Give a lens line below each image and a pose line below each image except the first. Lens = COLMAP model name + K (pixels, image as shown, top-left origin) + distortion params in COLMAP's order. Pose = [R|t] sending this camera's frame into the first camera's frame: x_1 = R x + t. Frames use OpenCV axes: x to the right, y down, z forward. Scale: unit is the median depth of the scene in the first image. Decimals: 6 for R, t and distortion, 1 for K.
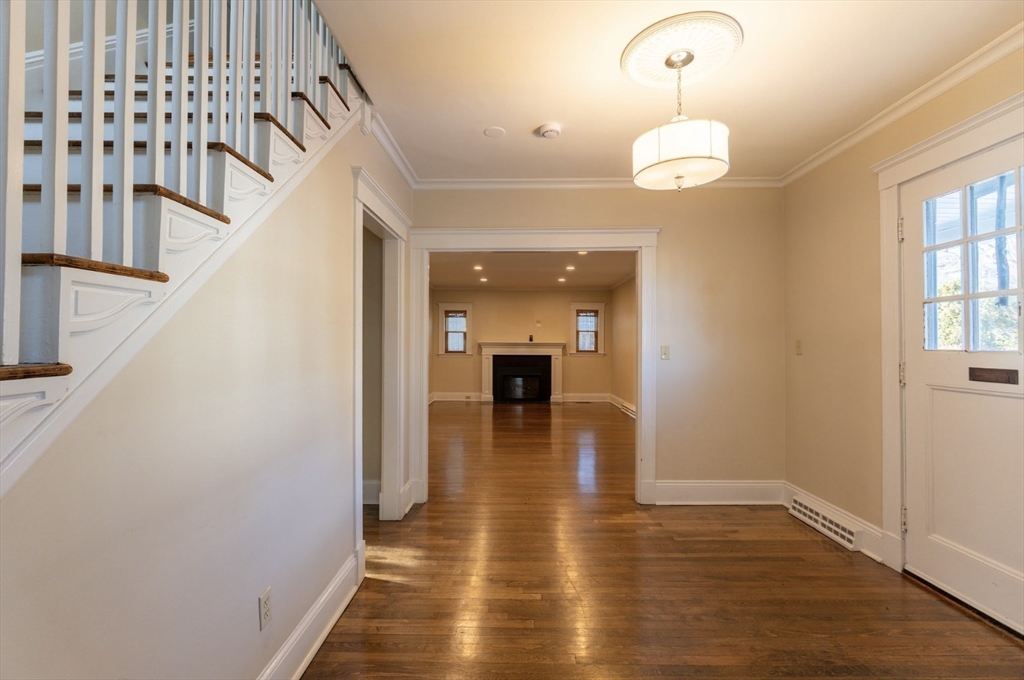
lens RADIAL K [[453.9, 0, 509.4], [0, 453.9, 334.1], [0, 0, 1]] dist [-0.003332, -0.000423]
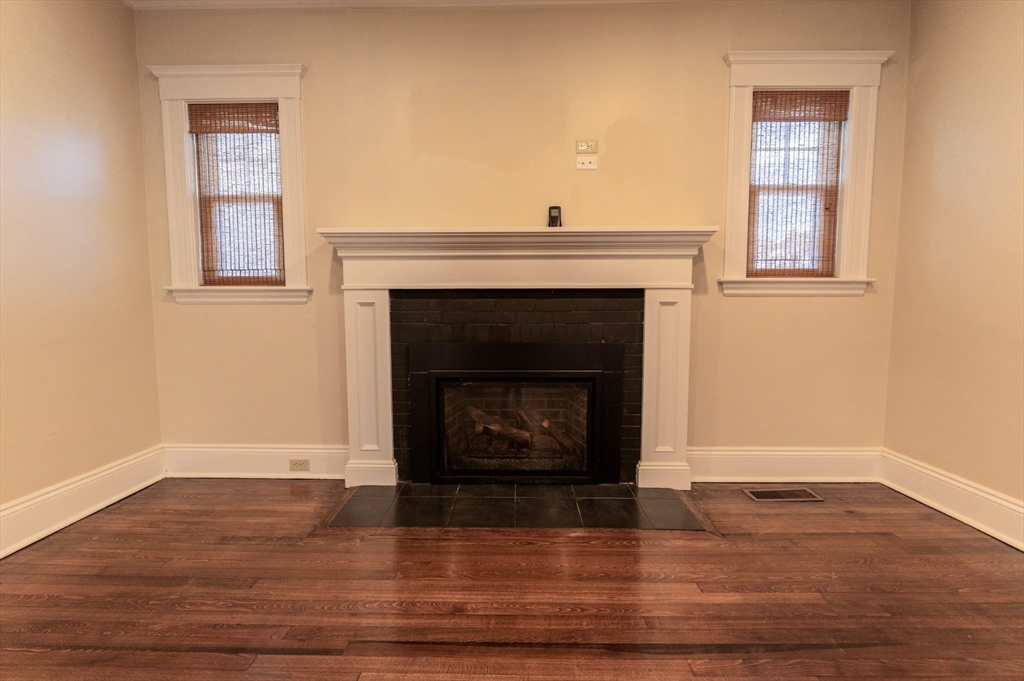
lens RADIAL K [[453.9, 0, 509.4], [0, 453.9, 334.6], [0, 0, 1]] dist [-0.003332, -0.000423]
pose [[0.999475, -0.006550, -0.031735, 0.031294], [0.009169, 0.996500, 0.083088, 0.049591], [0.031079, -0.083336, 0.996037, 0.761785]]
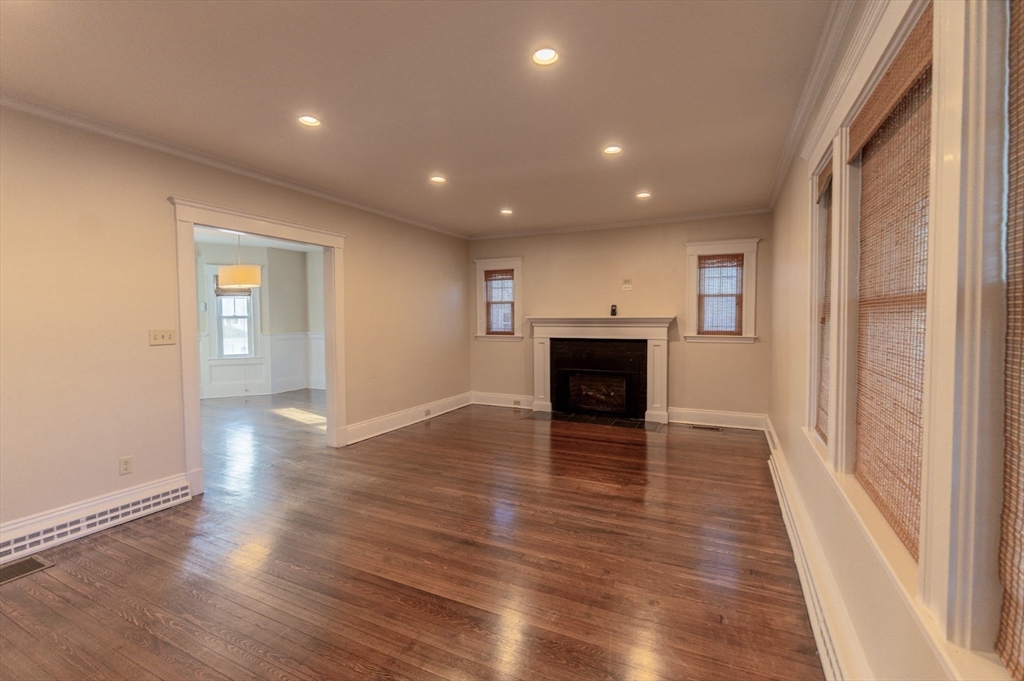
lens RADIAL K [[453.9, 0, 509.4], [0, 453.9, 334.6], [0, 0, 1]] dist [-0.003332, -0.000423]
pose [[0.896623, 0.007146, -0.442736, 0.187298], [0.017066, 0.998569, 0.050681, 0.008763], [0.442465, -0.052997, 0.895218, 0.413816]]
